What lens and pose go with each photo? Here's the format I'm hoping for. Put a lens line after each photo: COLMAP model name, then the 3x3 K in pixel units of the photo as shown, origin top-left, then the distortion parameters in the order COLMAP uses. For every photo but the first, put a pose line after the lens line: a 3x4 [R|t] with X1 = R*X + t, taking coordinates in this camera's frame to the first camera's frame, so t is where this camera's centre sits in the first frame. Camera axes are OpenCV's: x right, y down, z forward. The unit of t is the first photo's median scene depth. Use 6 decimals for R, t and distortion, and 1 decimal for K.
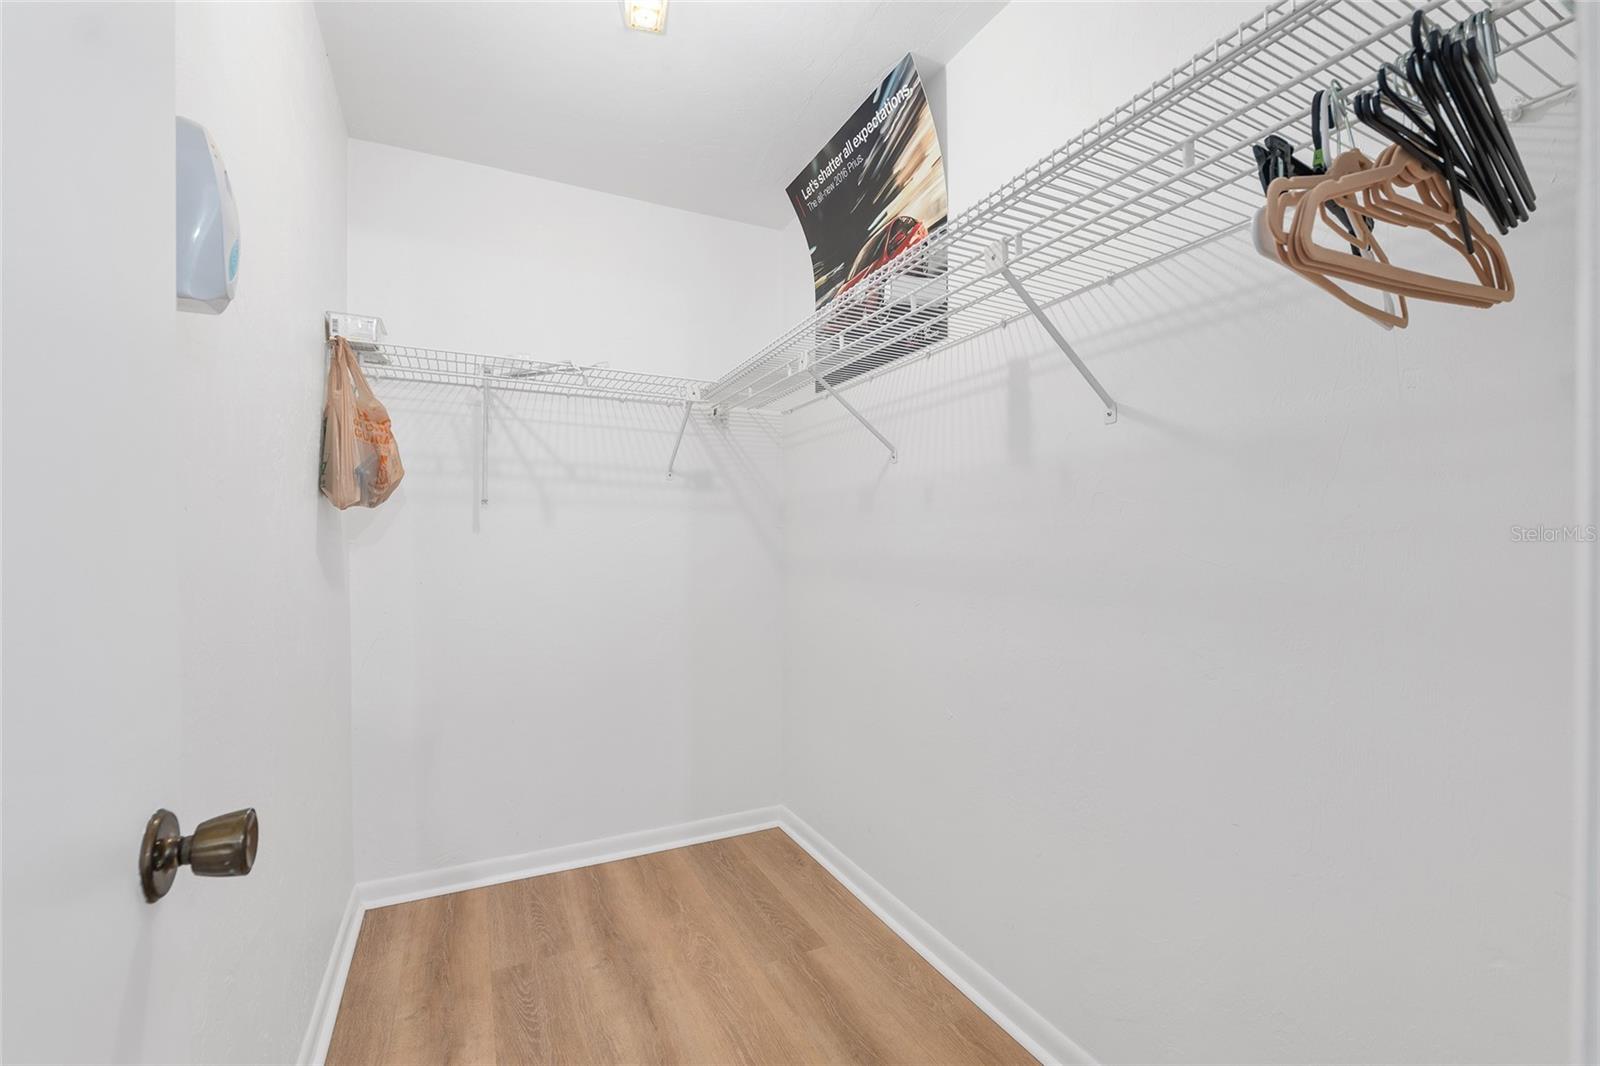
lens RADIAL K [[662.7, 0, 791.2], [0, 662.7, 533.8], [0, 0, 1]] dist [-0.007705, -0.000457]
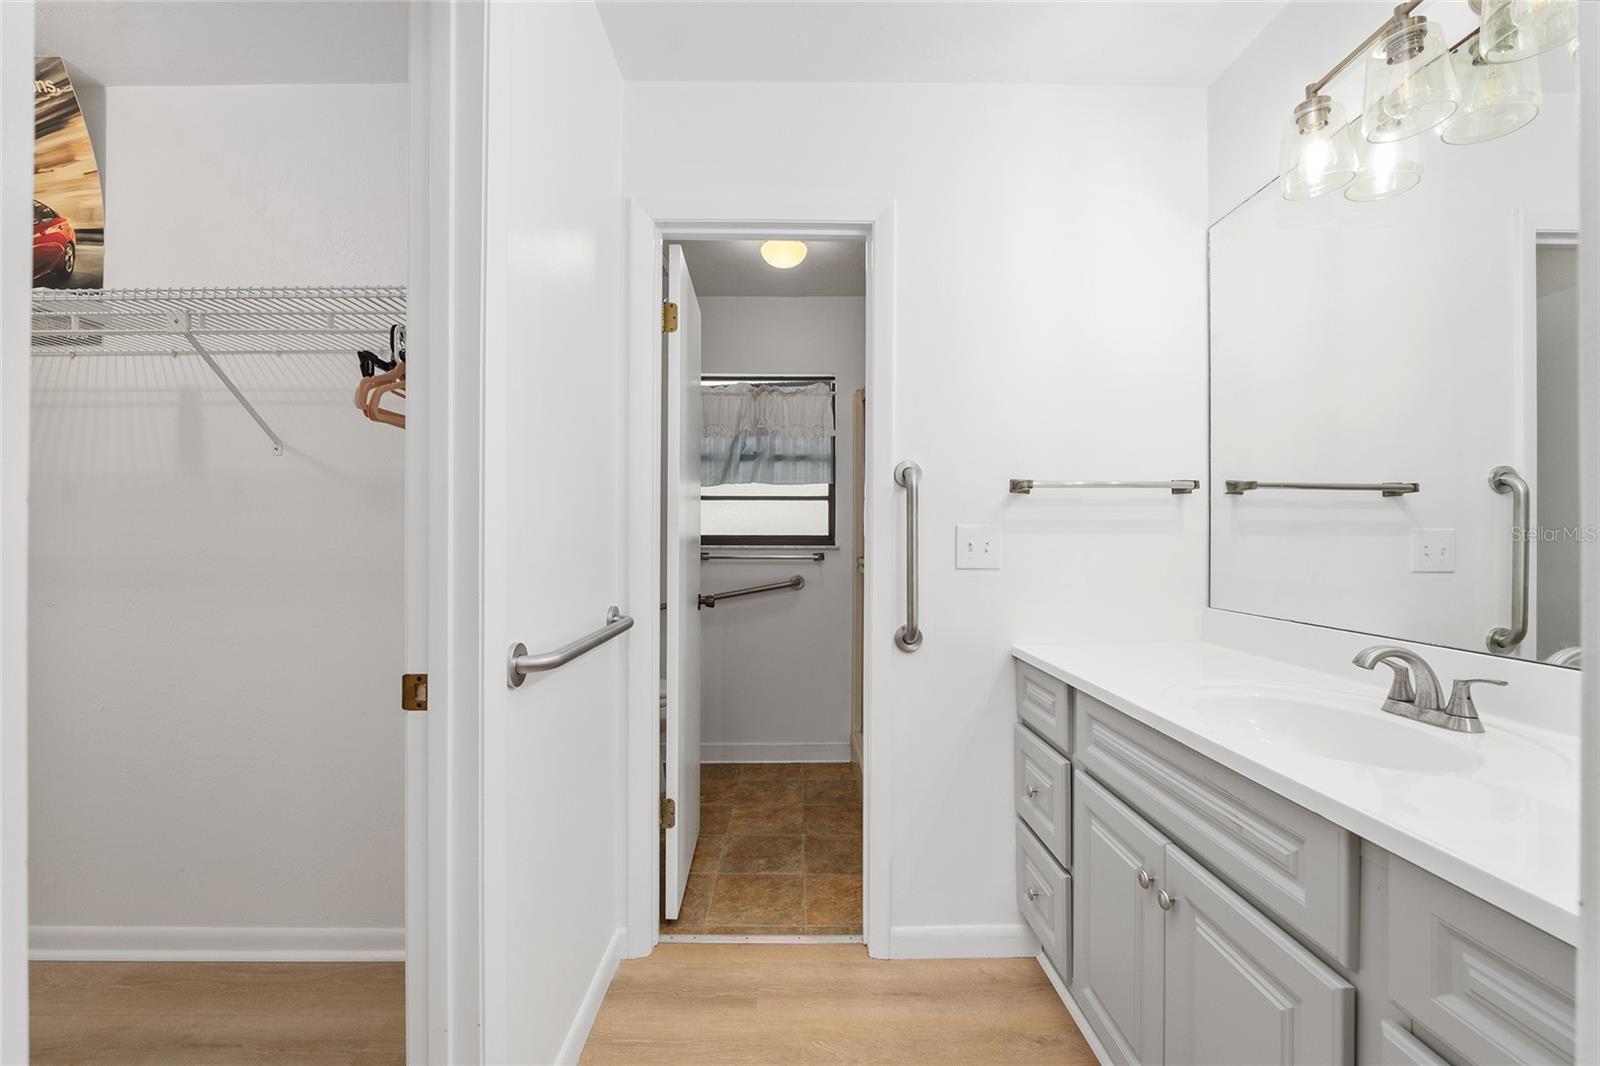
lens RADIAL K [[662.7, 0, 798.9], [0, 662.7, 532.8], [0, 0, 1]] dist [-0.007705, -0.000457]
pose [[0.433754, 0.005188, 0.901016, -0.243892], [-0.010571, 0.999944, -0.000668, -0.011107], [-0.900969, -0.009235, 0.433785, -0.499370]]
